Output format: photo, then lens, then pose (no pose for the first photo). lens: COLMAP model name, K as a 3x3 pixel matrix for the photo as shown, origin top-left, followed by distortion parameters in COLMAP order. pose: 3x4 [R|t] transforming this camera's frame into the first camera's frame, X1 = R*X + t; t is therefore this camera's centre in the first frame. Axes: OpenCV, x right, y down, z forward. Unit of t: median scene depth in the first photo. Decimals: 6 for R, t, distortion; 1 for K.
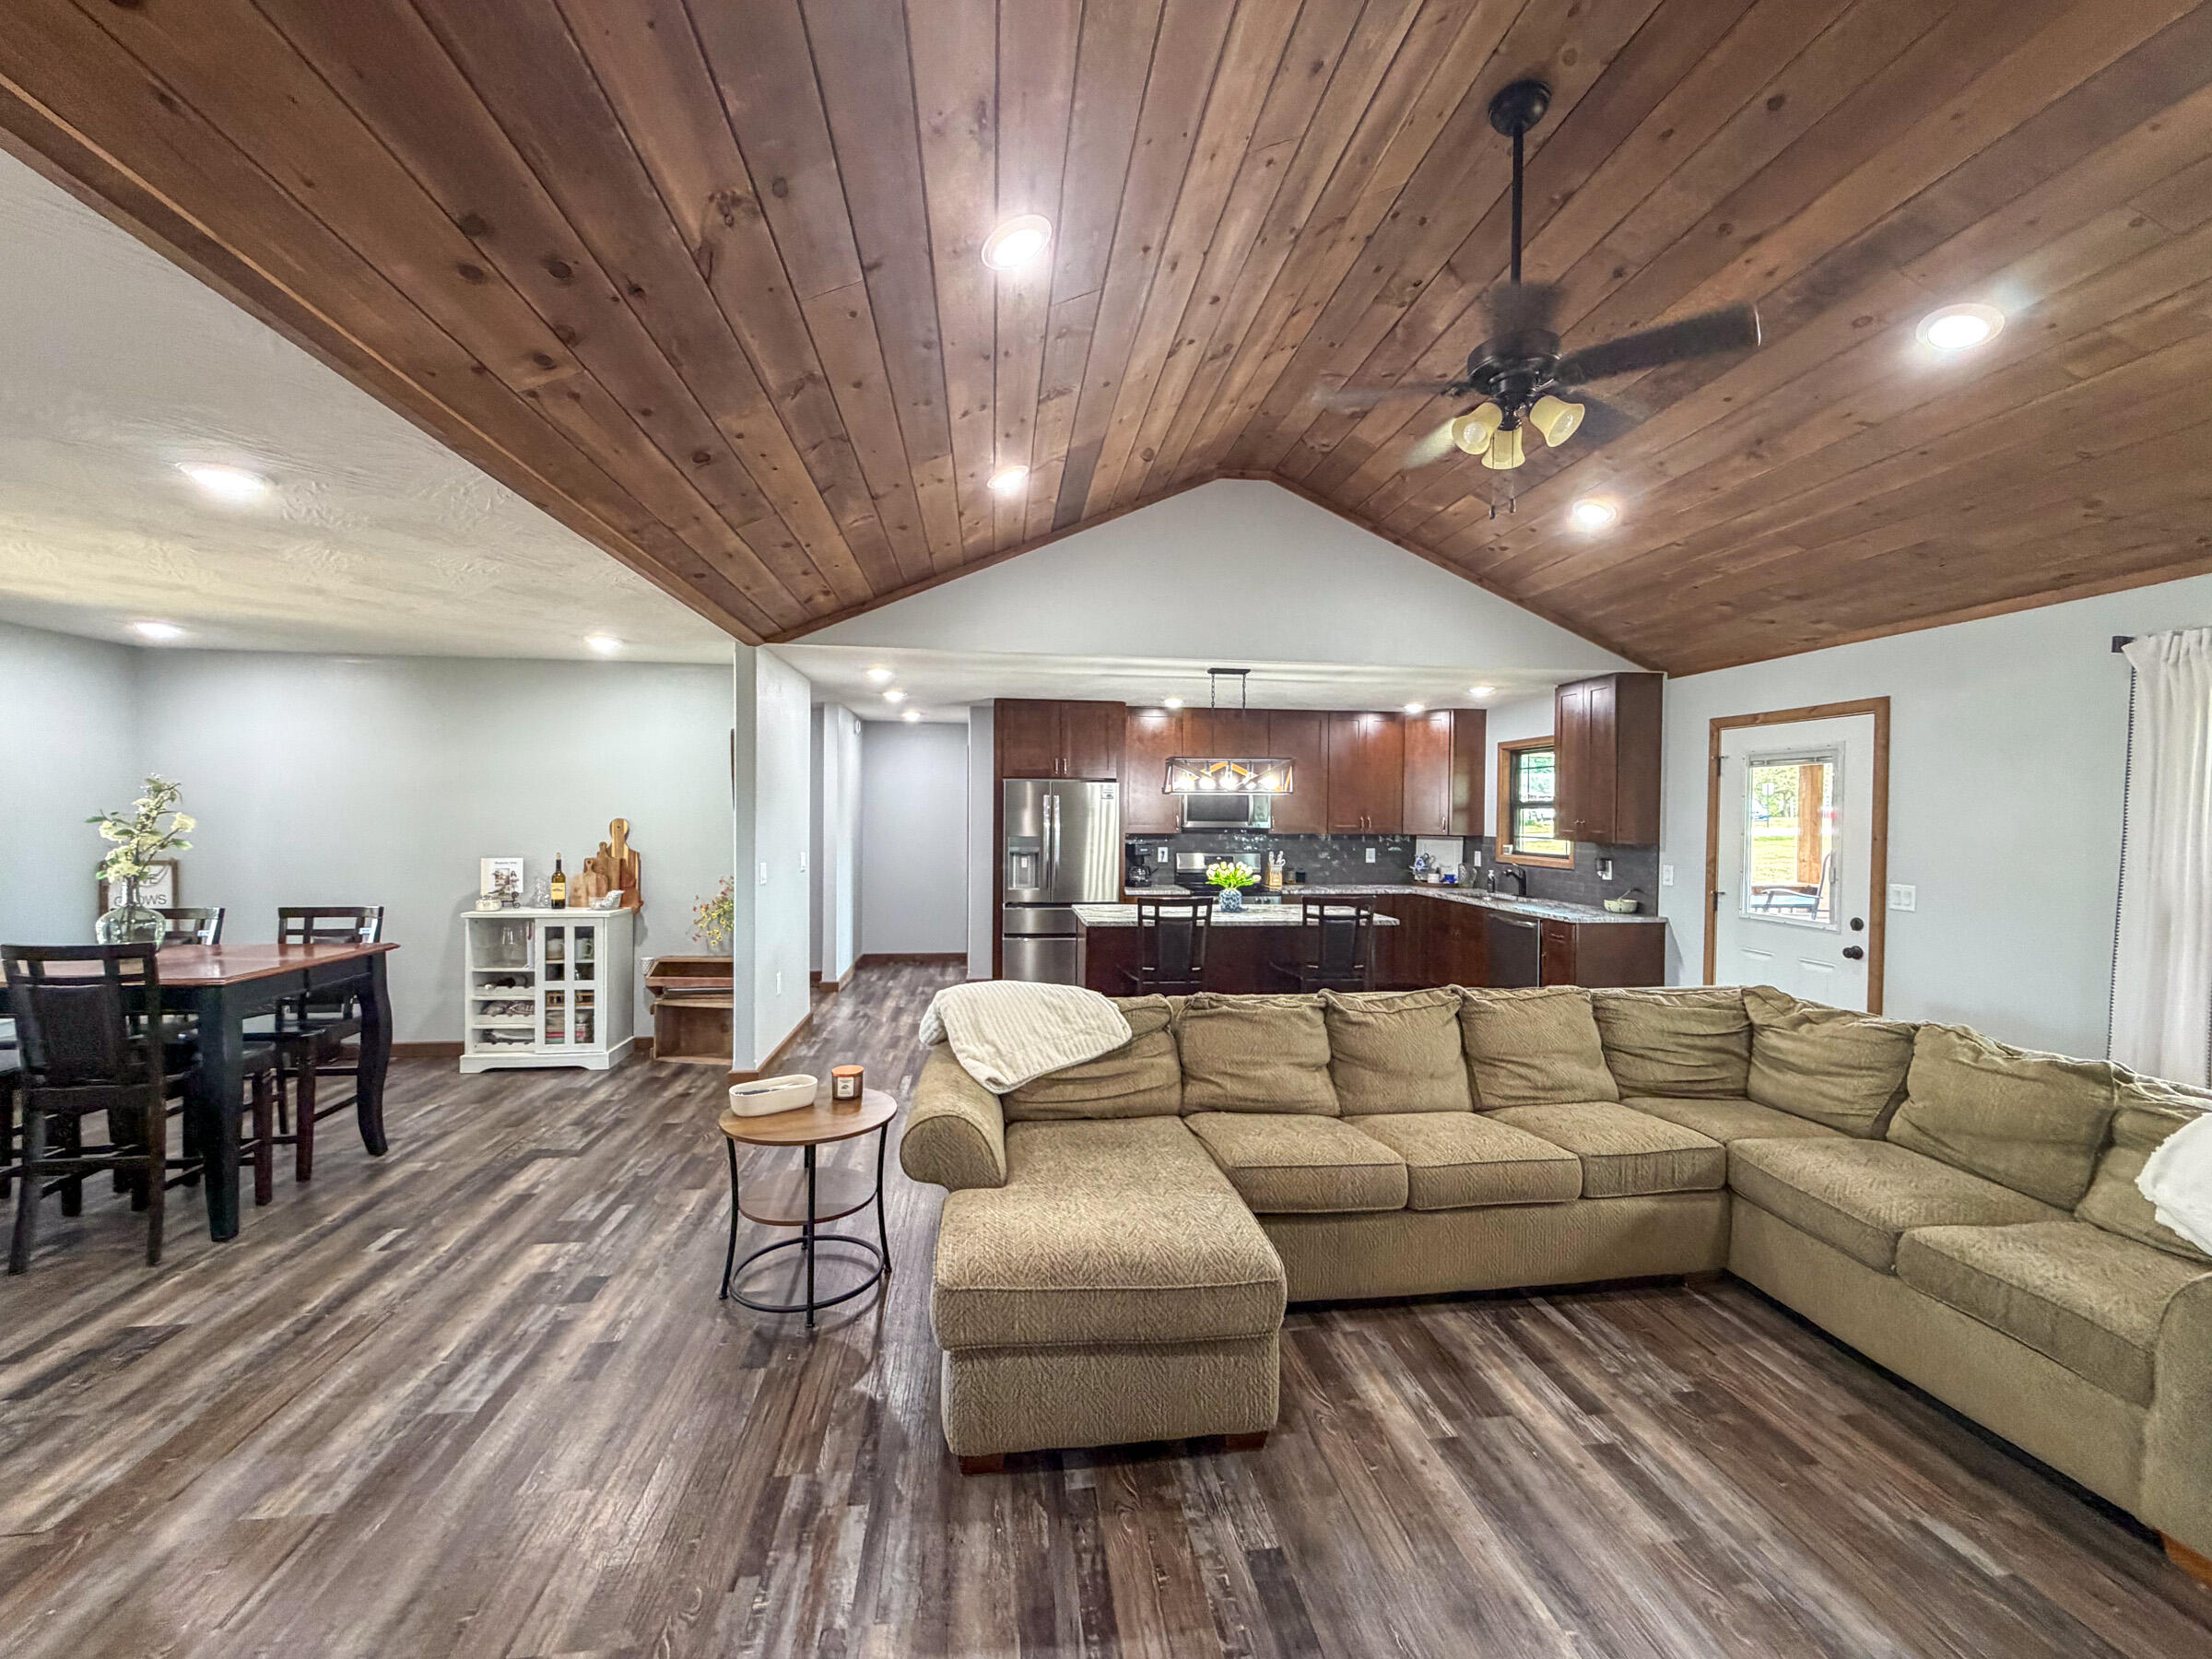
lens RADIAL K [[890.2, 0, 1103.5], [0, 890.2, 834.1], [0, 0, 1]] dist [-0.001418, -0.000189]
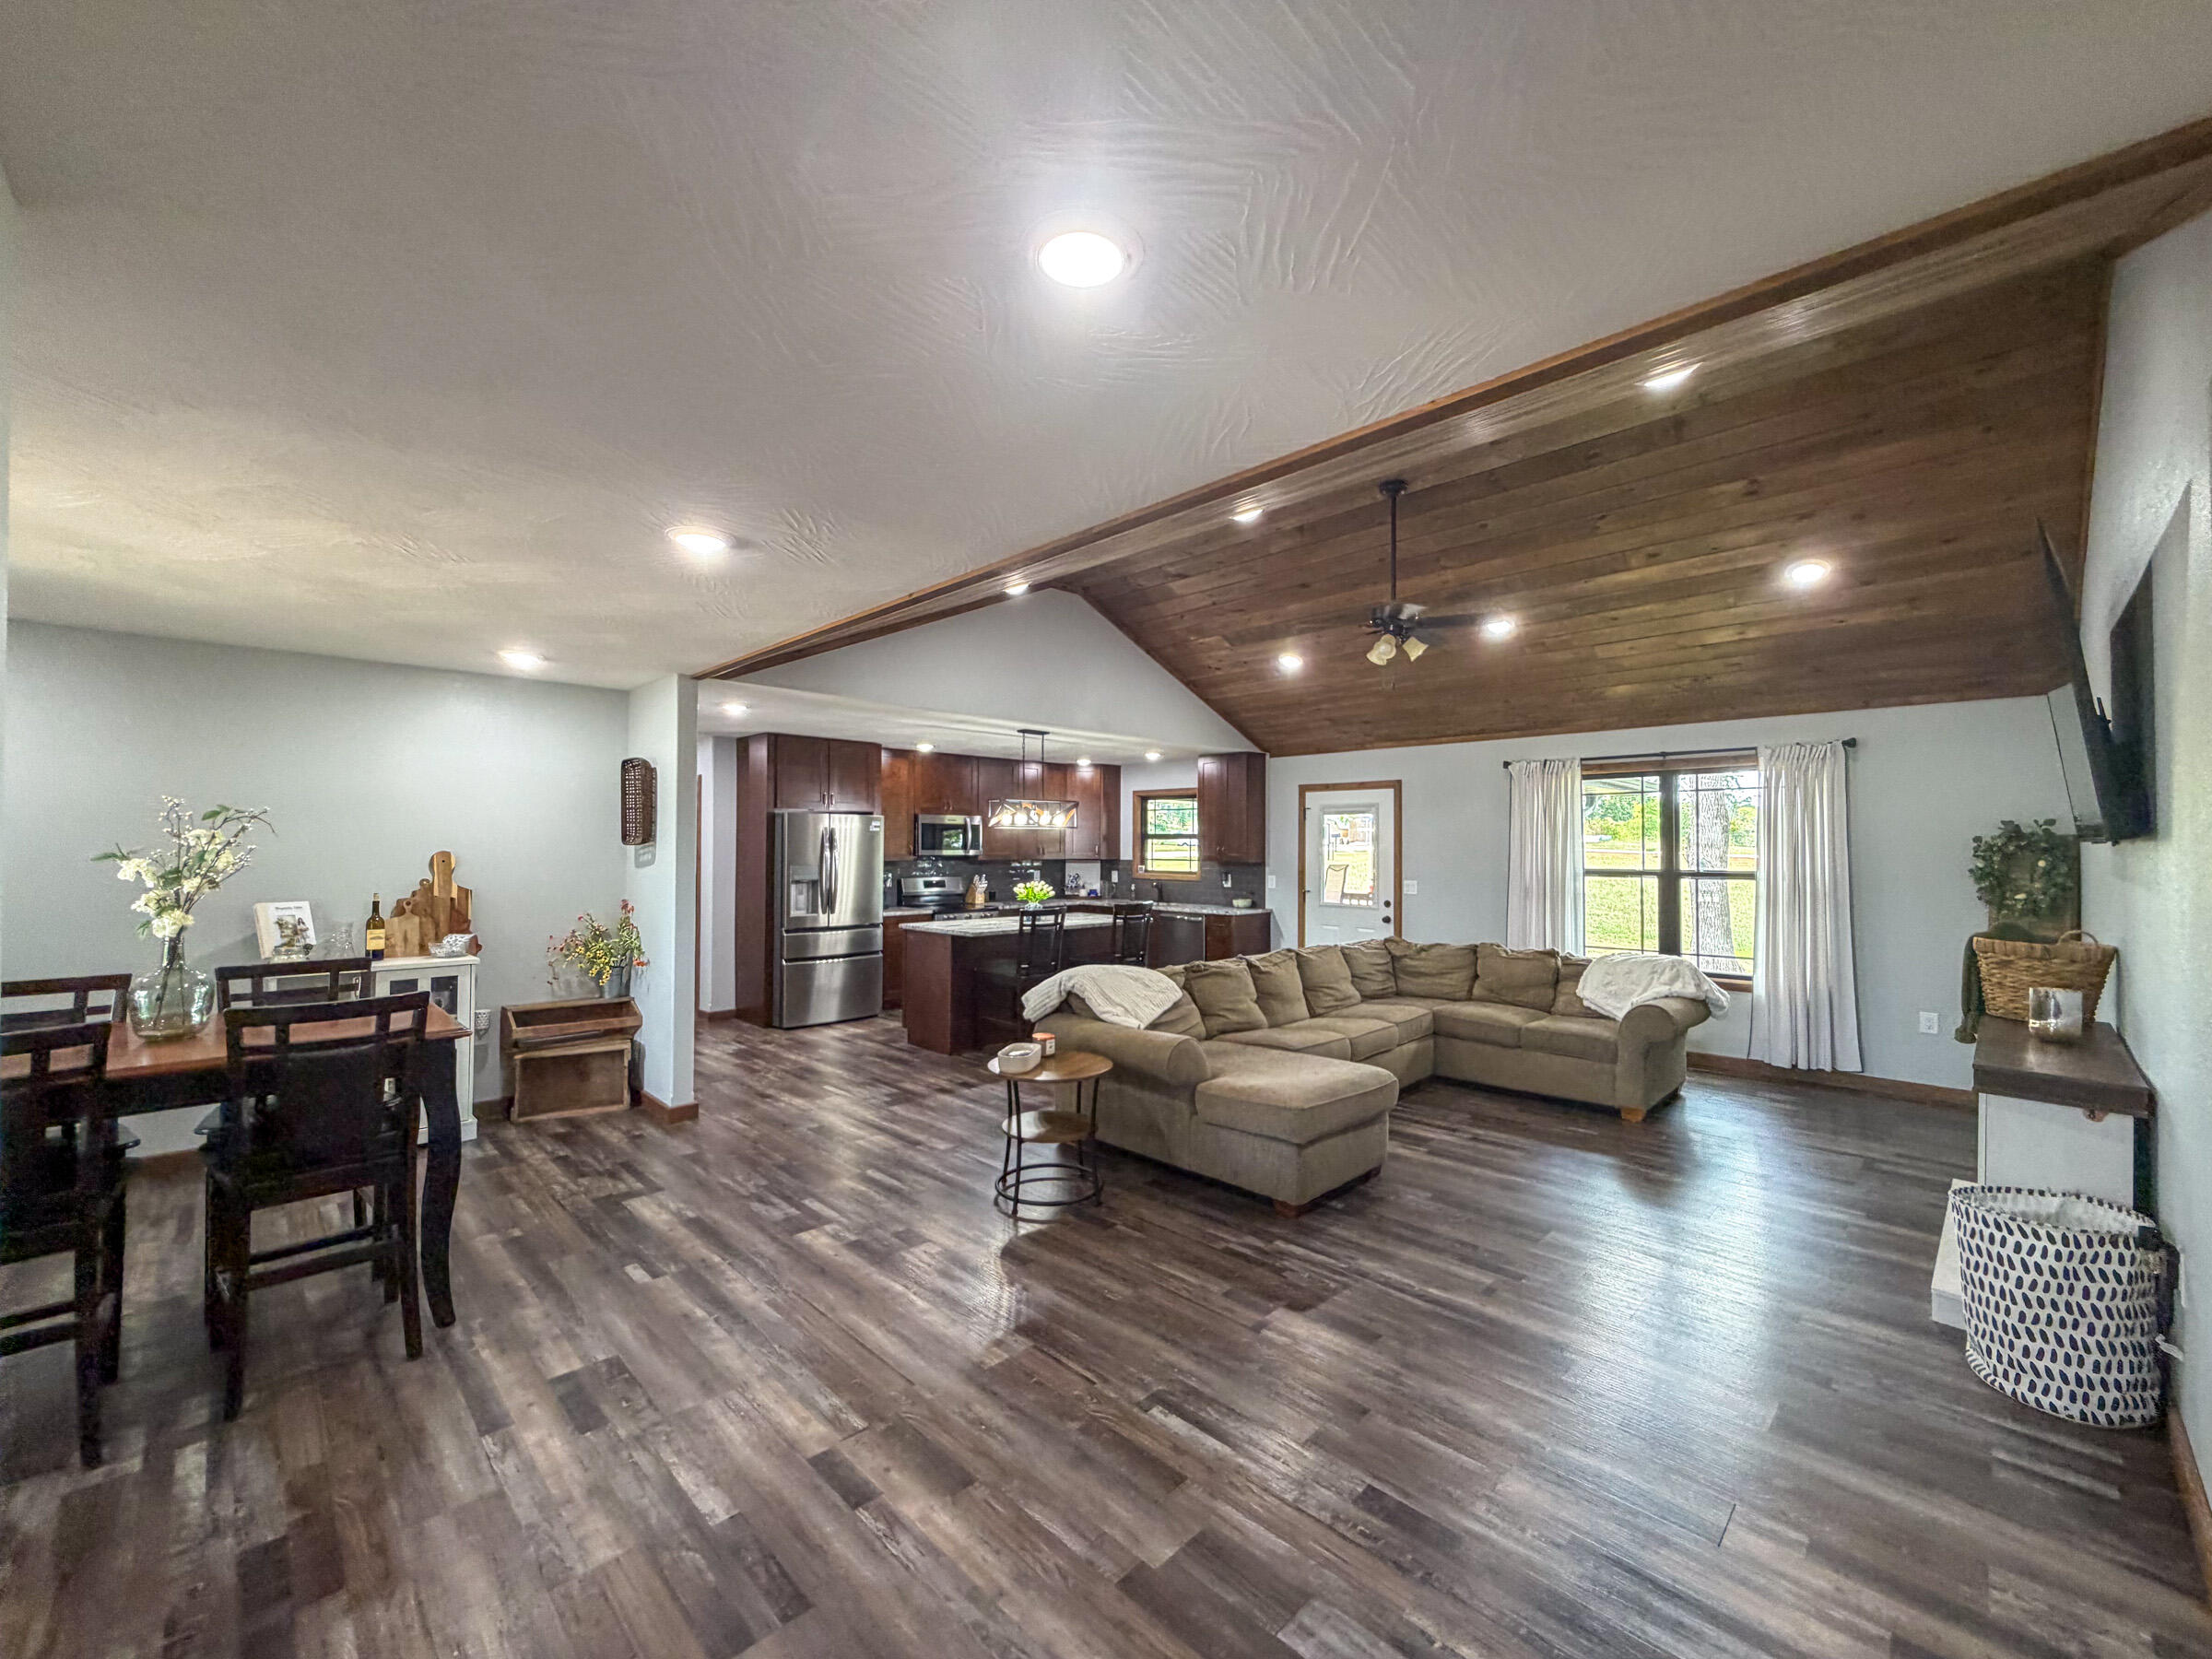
lens RADIAL K [[890.2, 0, 1107.1], [0, 890.2, 833.6], [0, 0, 1]] dist [-0.001418, -0.000189]
pose [[0.791698, 0.004102, 0.610898, -0.706294], [0.015121, 0.999540, -0.026307, -0.002435], [-0.610725, 0.030064, 0.791272, -0.090477]]
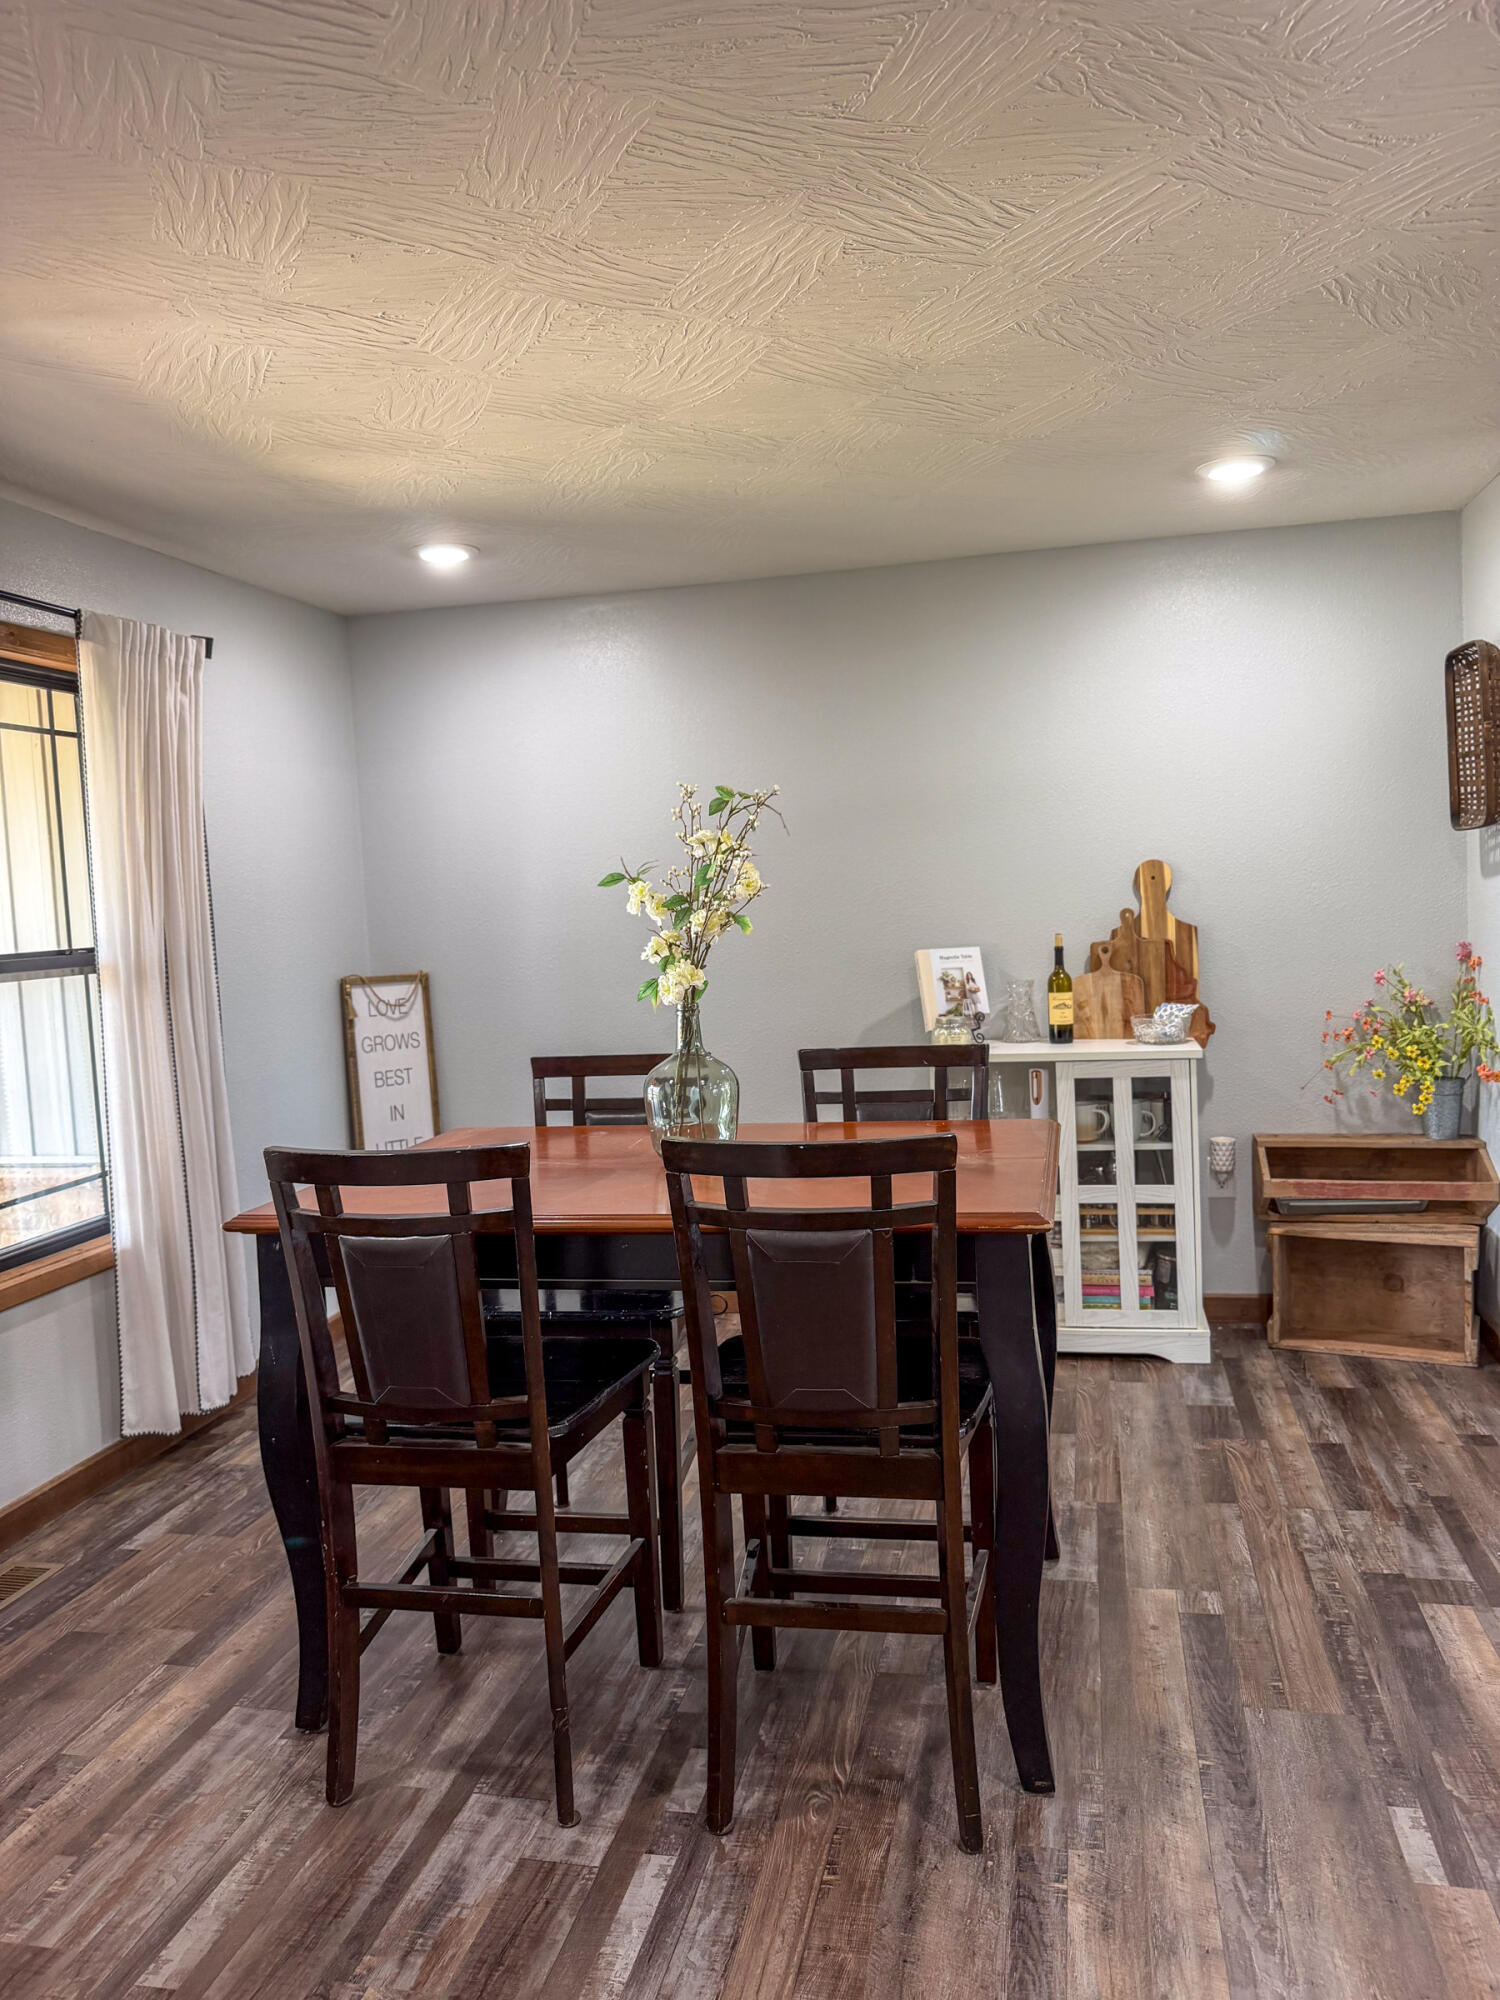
lens RADIAL K [[1433.9, 0, 748.6], [0, 1433.9, 998.5], [0, 0, 1]] dist [-0.020504, 0.012228]
pose [[0.937376, -0.030738, -0.346959, -0.604330], [0.051061, 0.997464, 0.049584, 0.010778], [0.344555, -0.064195, 0.936569, 0.209267]]
